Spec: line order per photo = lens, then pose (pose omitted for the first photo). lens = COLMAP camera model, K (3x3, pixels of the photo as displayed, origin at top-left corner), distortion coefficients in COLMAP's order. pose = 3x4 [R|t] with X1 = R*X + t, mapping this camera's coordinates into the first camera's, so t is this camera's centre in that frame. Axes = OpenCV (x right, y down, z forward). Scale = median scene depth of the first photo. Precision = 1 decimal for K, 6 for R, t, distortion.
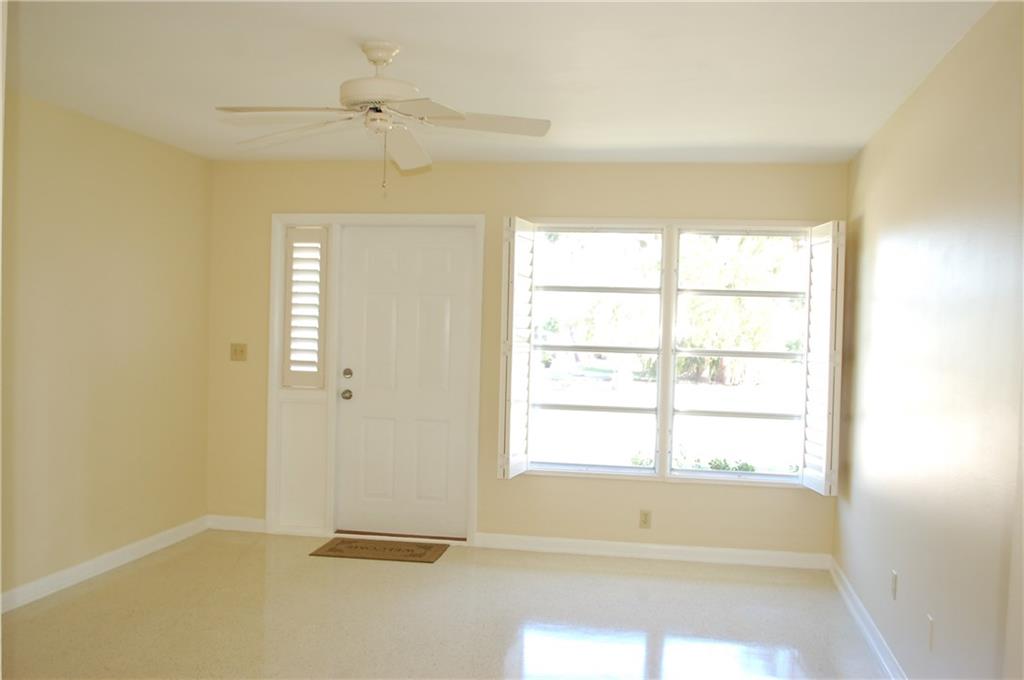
lens RADIAL K [[1004.6, 0, 512.0], [0, 1004.6, 340.0], [0, 0, 1]] dist [-0.000302, -0.002911]
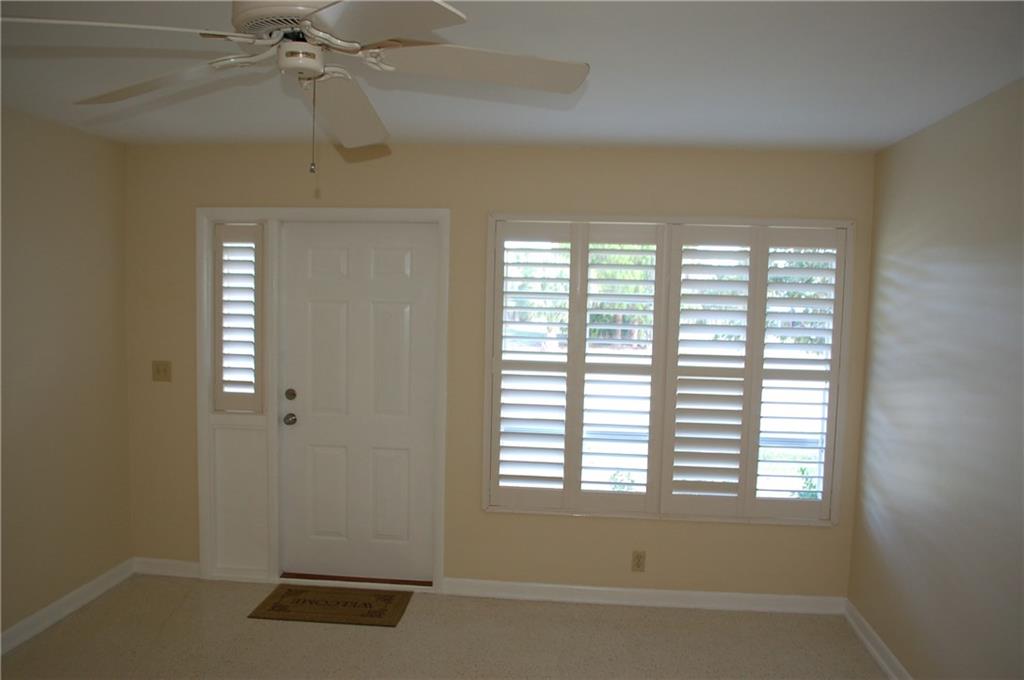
lens RADIAL K [[828.5, 0, 508.9], [0, 828.5, 358.2], [0, 0, 1]] dist [-0.047150, -0.000937]
pose [[0.997392, -0.010353, 0.071424, -0.027601], [0.005809, 0.997963, 0.063535, -0.042100], [-0.071936, -0.062955, 0.995420, 0.287010]]
